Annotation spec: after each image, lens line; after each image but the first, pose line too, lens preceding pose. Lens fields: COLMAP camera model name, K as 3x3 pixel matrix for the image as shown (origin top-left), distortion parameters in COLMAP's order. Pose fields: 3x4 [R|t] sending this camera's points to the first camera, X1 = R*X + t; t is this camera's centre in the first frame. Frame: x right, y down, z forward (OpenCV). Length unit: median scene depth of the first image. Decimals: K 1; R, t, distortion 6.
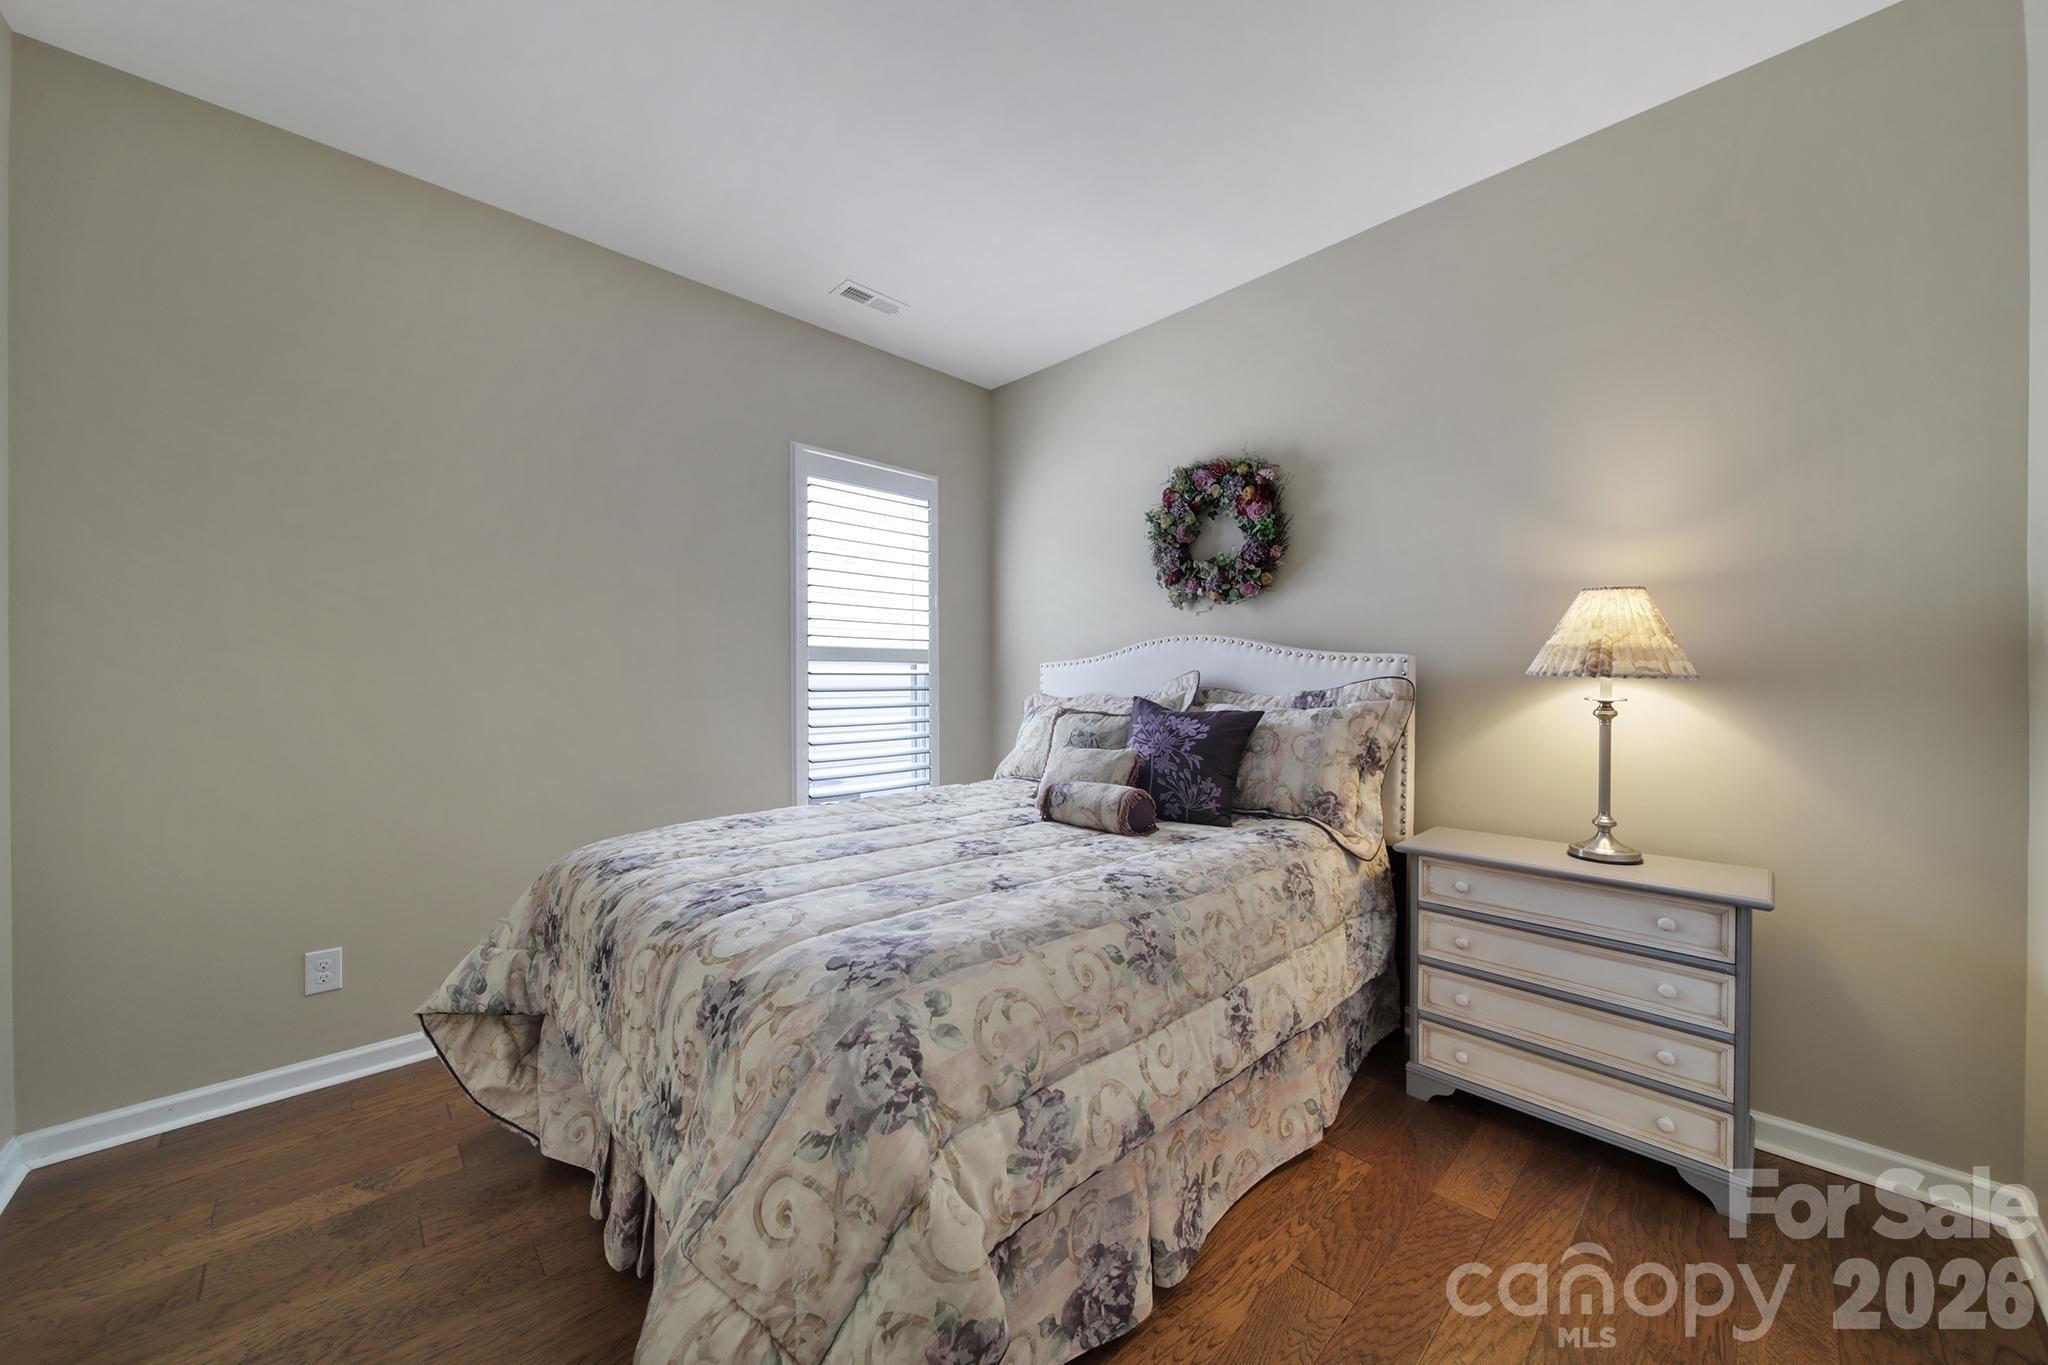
lens RADIAL K [[727.6, 0, 1019.6], [0, 727.6, 676.8], [0, 0, 1]] dist [-0.001308, -0.000114]
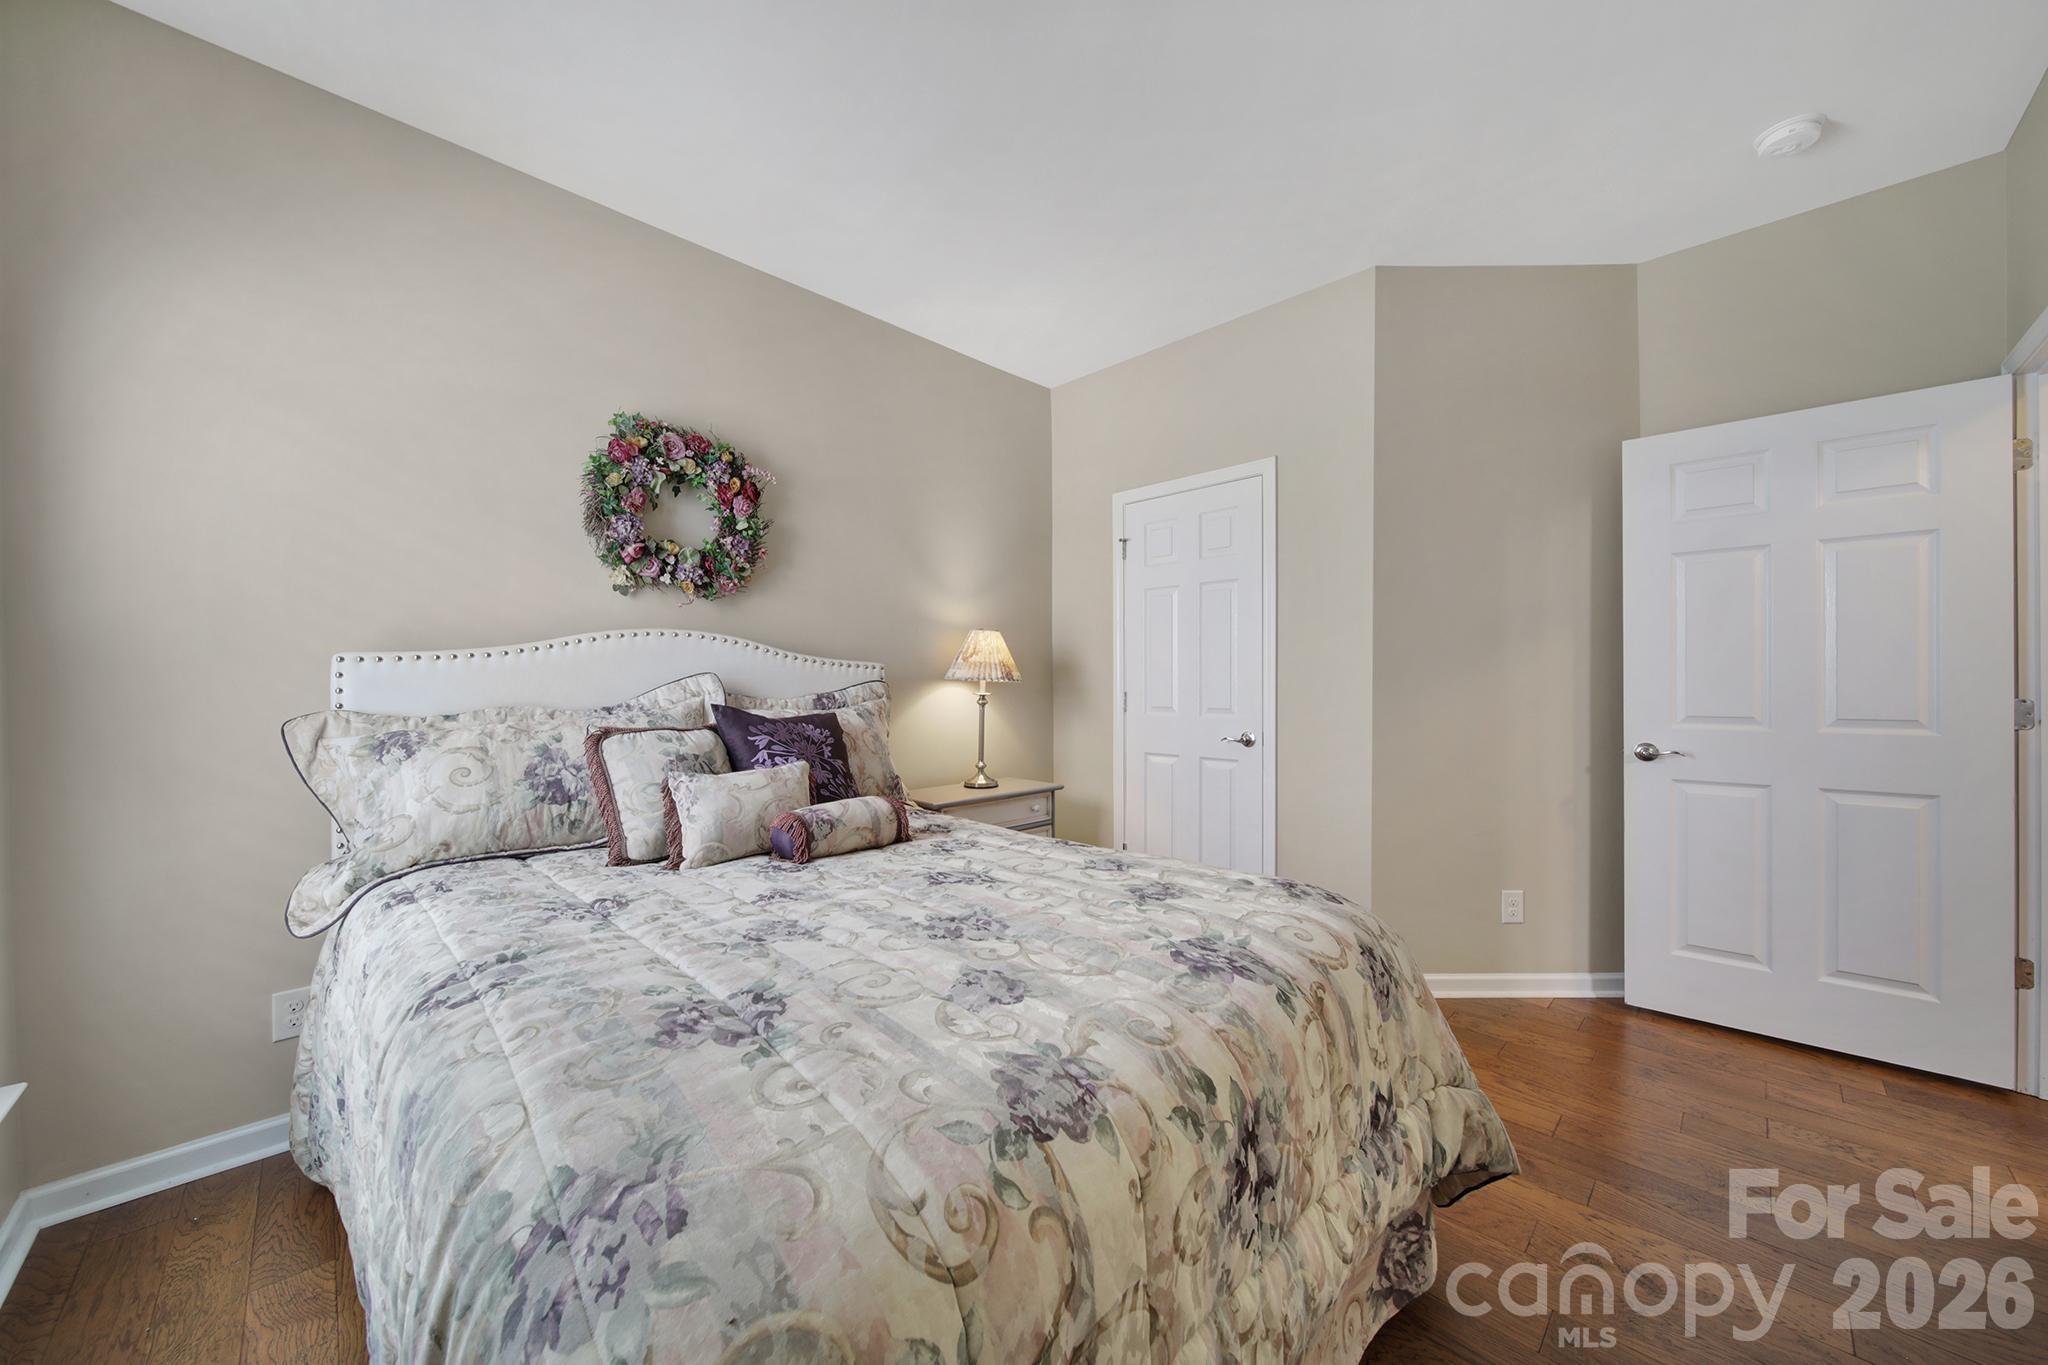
lens RADIAL K [[727.6, 0, 1019.6], [0, 727.6, 676.8], [0, 0, 1]] dist [-0.001308, -0.000114]
pose [[-0.020119, 0.007434, 0.999770, -0.776574], [-0.000749, 0.999972, -0.007451, 0.003101], [-0.999797, -0.000899, -0.020113, 0.801237]]
